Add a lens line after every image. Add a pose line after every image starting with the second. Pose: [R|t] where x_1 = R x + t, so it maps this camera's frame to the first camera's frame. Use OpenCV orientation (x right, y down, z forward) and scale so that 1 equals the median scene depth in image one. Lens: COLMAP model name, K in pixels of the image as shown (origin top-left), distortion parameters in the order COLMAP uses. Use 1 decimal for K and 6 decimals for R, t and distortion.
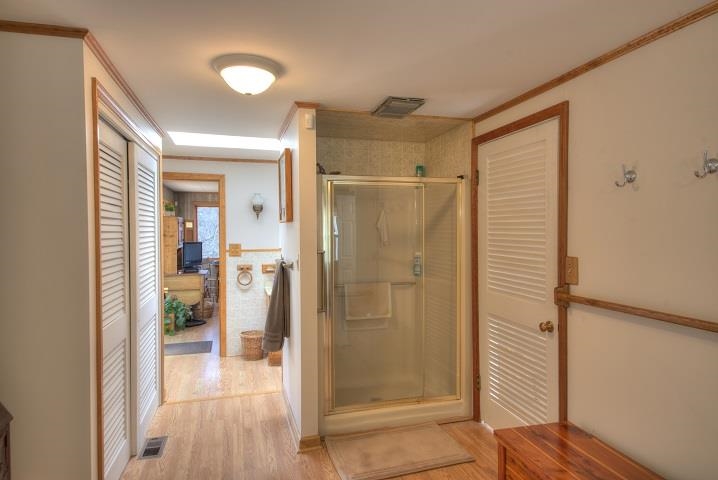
lens RADIAL K [[433.9, 0, 359.4], [0, 433.9, 238.6], [0, 0, 1]] dist [0.051397, -0.024053]
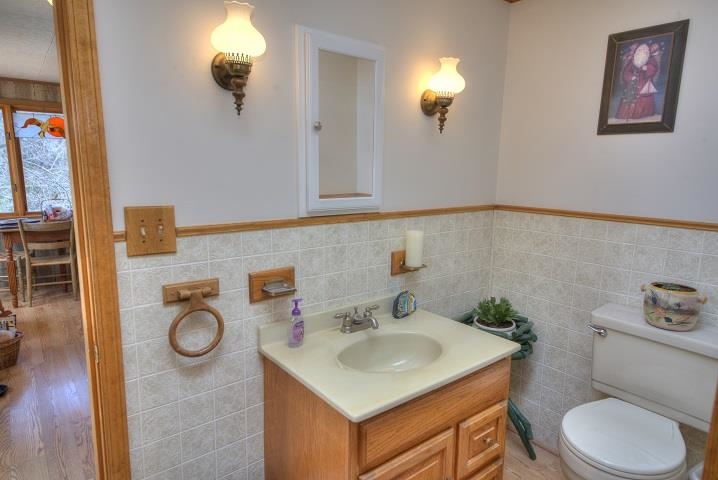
lens RADIAL K [[433.9, 0, 353.4], [0, 433.9, 237.5], [0, 0, 1]] dist [0.051397, -0.024053]
pose [[0.919010, -0.049063, 0.391169, -0.276721], [-0.008807, 0.989423, 0.144791, -0.008596], [-0.394136, -0.136510, 0.908858, 0.713790]]
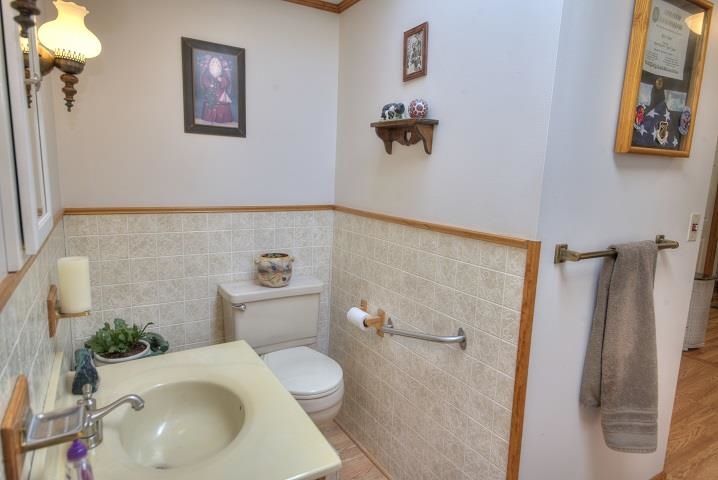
lens RADIAL K [[433.9, 0, 353.6], [0, 433.9, 240.7], [0, 0, 1]] dist [0.051397, -0.024053]
pose [[-0.274977, -0.161864, 0.947728, -0.384214], [-0.012745, 0.986254, 0.164746, -0.015243], [-0.961366, 0.033222, -0.273260, 1.019251]]
